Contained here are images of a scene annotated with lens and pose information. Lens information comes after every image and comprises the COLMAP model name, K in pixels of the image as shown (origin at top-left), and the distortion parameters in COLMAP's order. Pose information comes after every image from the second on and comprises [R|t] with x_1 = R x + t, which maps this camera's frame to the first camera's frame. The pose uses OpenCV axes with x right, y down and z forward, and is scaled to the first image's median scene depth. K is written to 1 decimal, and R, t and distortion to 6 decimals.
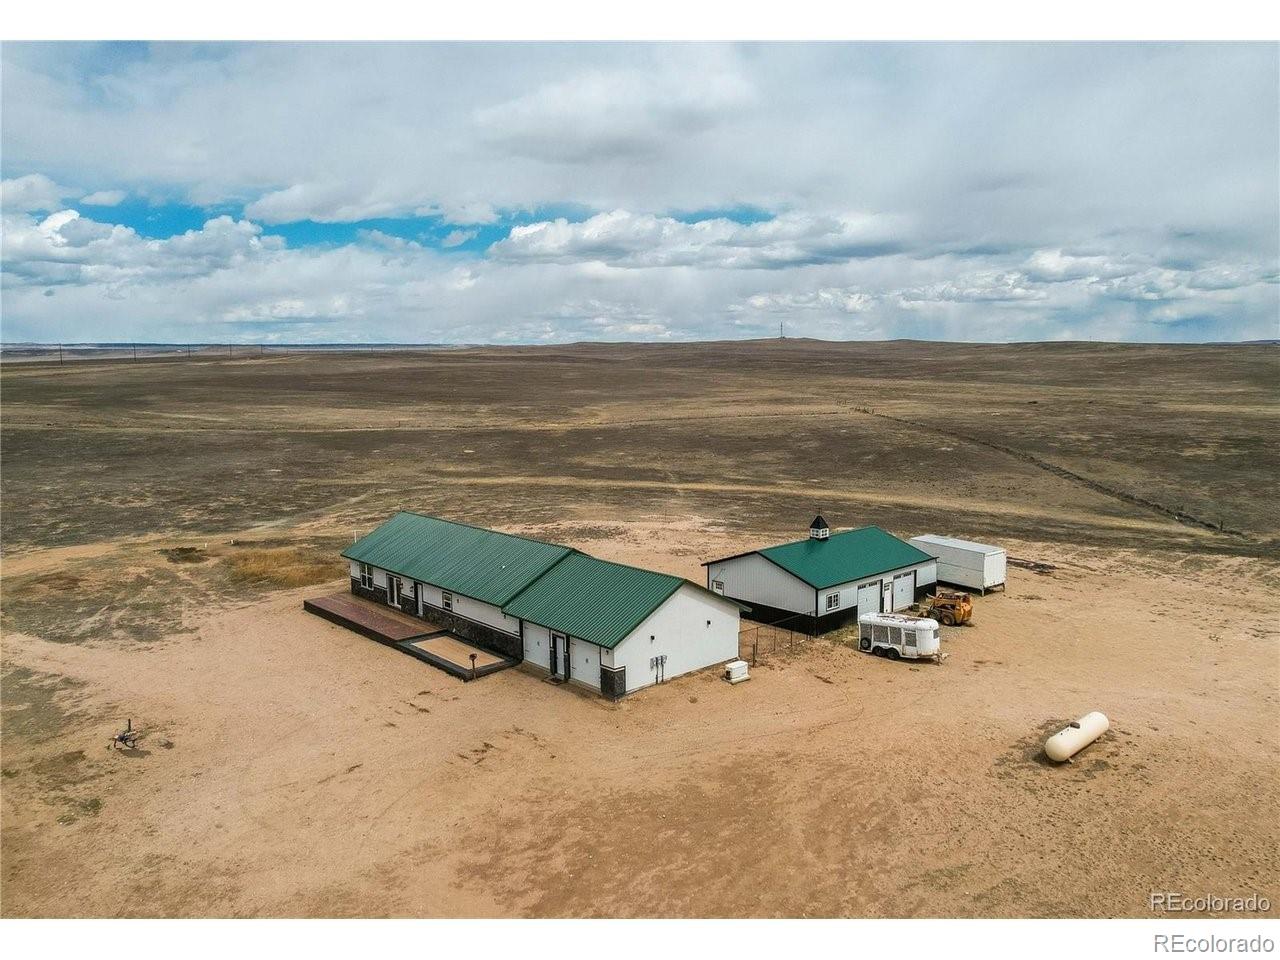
lens RADIAL K [[1029.1, 0, 636.8], [0, 1029.1, 482.8], [0, 0, 1]] dist [-0.040941, 0.037400]
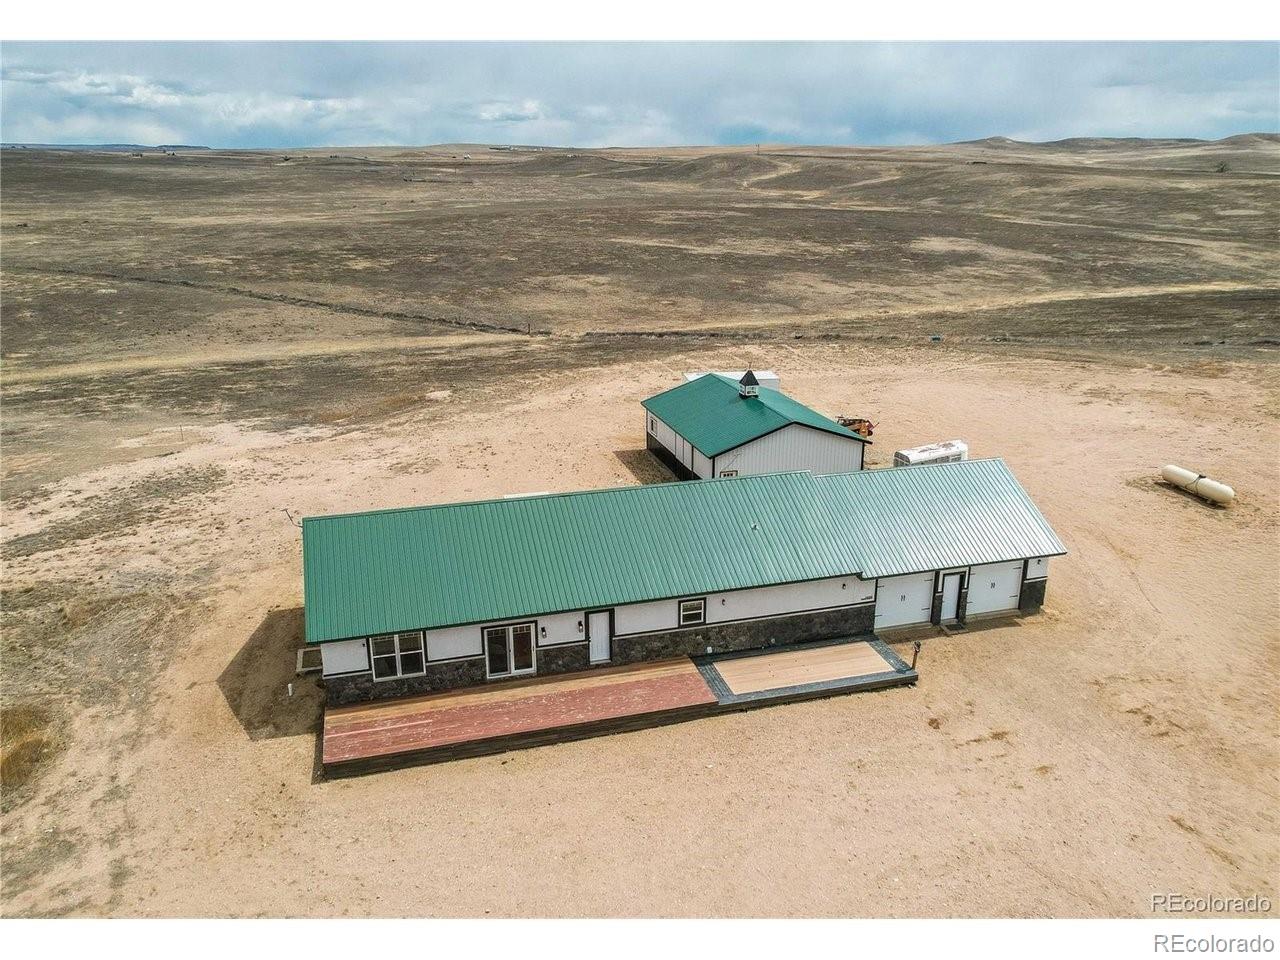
lens RADIAL K [[1029.1, 0, 639.9], [0, 1029.1, 480.0], [0, 0, 1]] dist [-0.040941, 0.037400]
pose [[0.395270, -0.272171, 0.877317, -0.646579], [0.105379, 0.962225, 0.251034, -0.106206], [-0.912501, -0.006776, 0.409019, 0.707734]]
